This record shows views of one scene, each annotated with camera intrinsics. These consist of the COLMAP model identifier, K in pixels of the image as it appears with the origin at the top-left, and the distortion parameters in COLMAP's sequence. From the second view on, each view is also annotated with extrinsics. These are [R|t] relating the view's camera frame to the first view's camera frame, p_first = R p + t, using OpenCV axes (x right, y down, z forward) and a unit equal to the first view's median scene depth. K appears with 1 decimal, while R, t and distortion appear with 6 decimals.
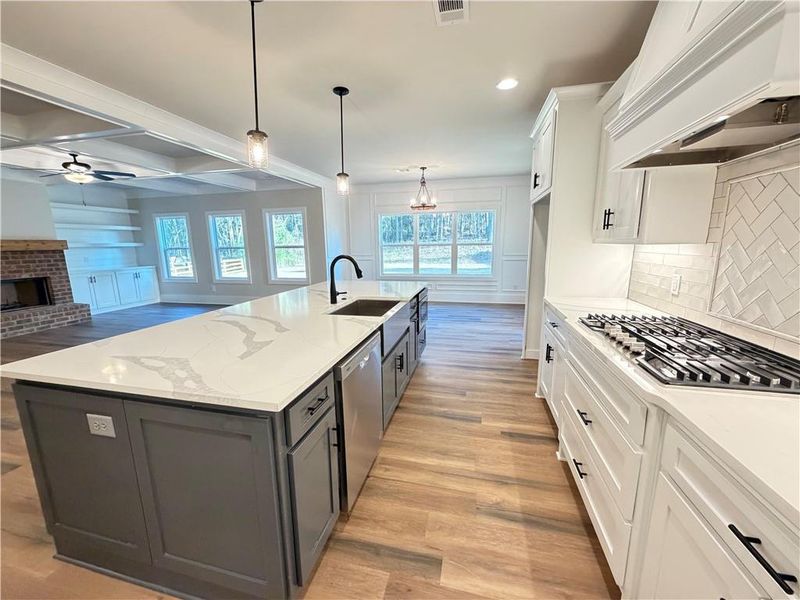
lens RADIAL K [[319.0, 0, 399.6], [0, 319.0, 302.6], [0, 0, 1]] dist [-0.000798, 0.000167]
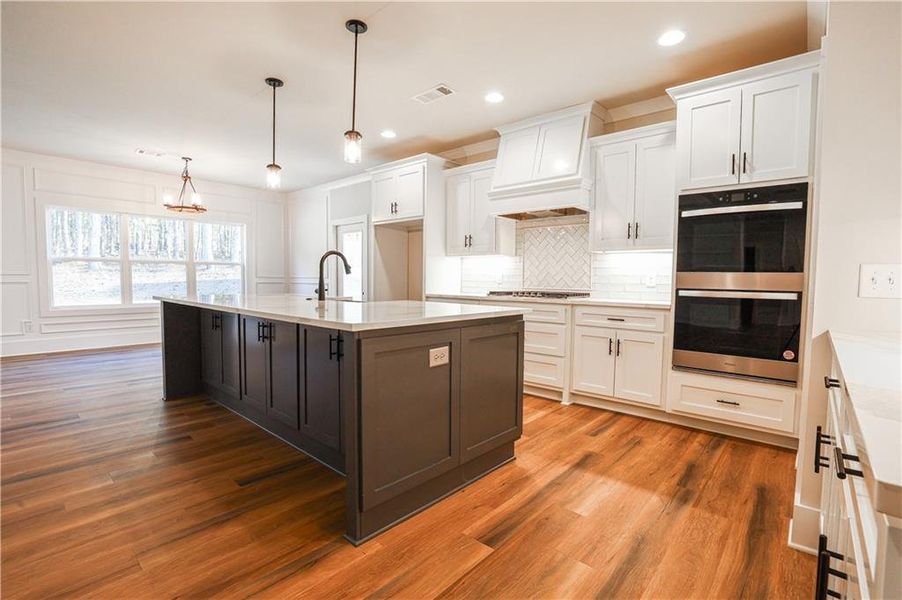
lens RADIAL K [[414.6, 0, 462.8], [0, 414.6, 301.1], [0, 0, 1]] dist [-0.053340, 0.021191]
pose [[0.455979, -0.029535, 0.889501, -1.134138], [0.146827, 0.988251, -0.042453, 0.121679], [-0.877796, 0.149960, 0.454958, 0.068493]]
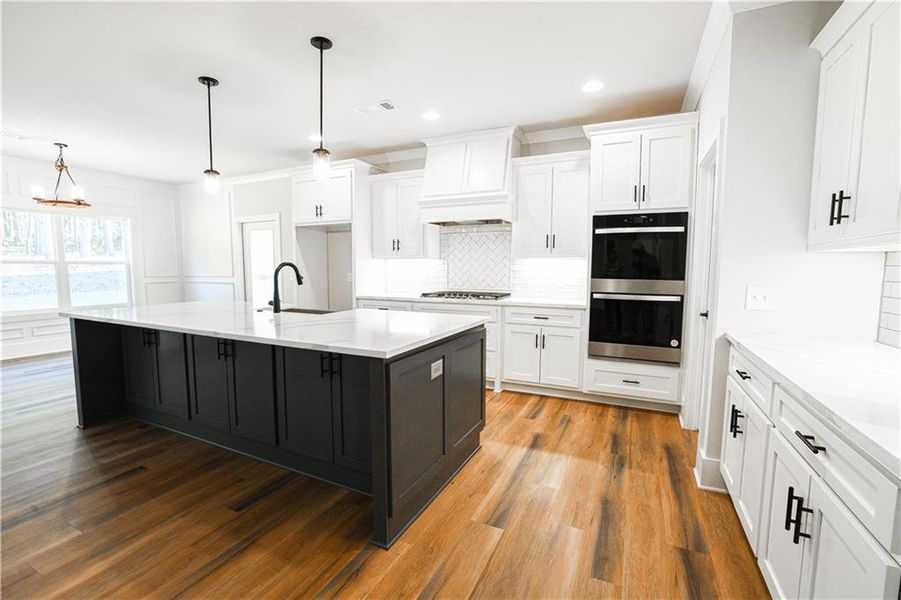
lens RADIAL K [[394.6, 0, 448.7], [0, 394.6, 300.8], [0, 0, 1]] dist [-0.049375, 0.017257]
pose [[0.206759, -0.071836, 0.975751, -1.260891], [0.174653, 0.983992, 0.035434, 0.016724], [-0.962677, 0.163092, 0.215995, 0.253832]]
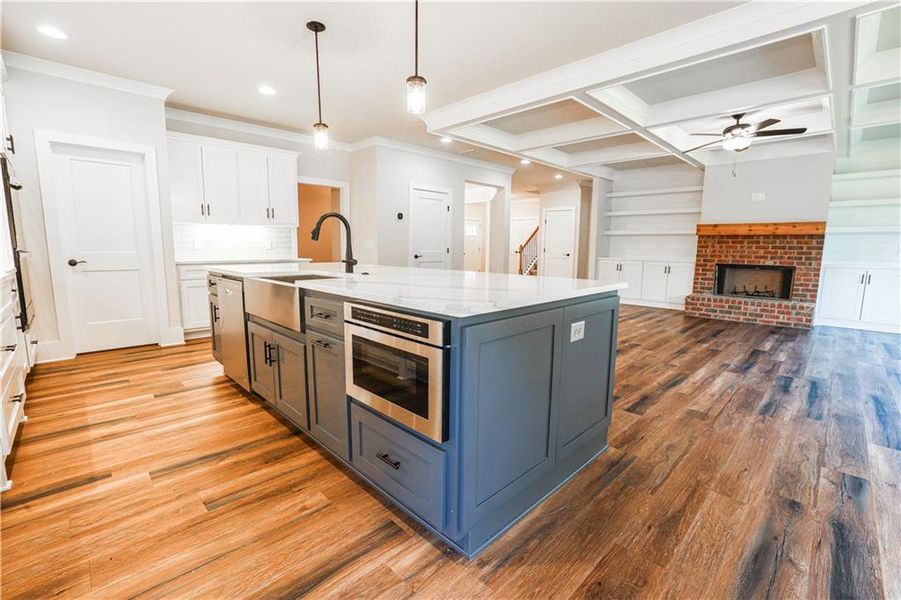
lens RADIAL K [[394.6, 0, 448.7], [0, 394.6, 300.8], [0, 0, 1]] dist [-0.049375, 0.017257]
pose [[-0.527695, 0.123903, -0.840348, 0.534118], [-0.159122, 0.957372, 0.241077, -0.218040], [0.834397, 0.260933, -0.485485, 1.762094]]
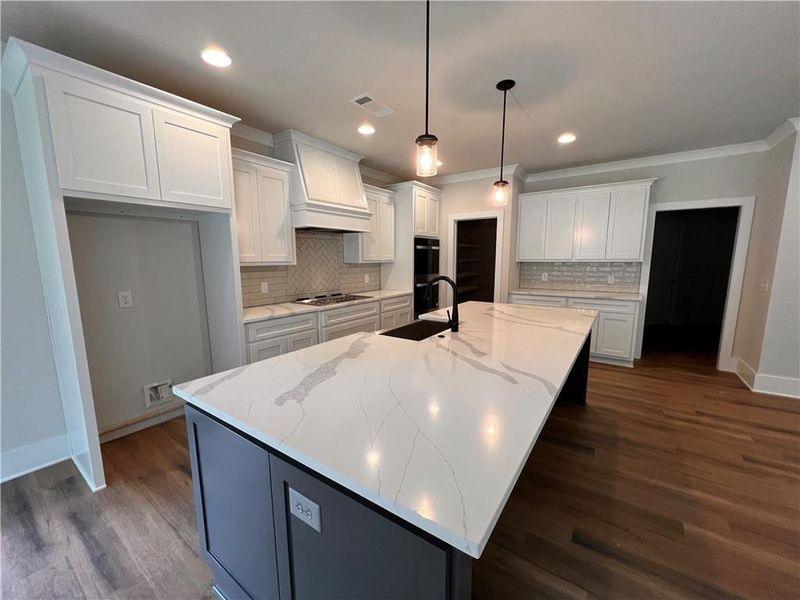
lens RADIAL K [[319.0, 0, 399.6], [0, 319.0, 302.6], [0, 0, 1]] dist [-0.000798, 0.000167]
pose [[-0.928506, -0.034069, 0.369750, -0.398374], [0.085134, 0.949724, 0.301293, -0.354073], [-0.361425, 0.311231, -0.878924, 1.834209]]
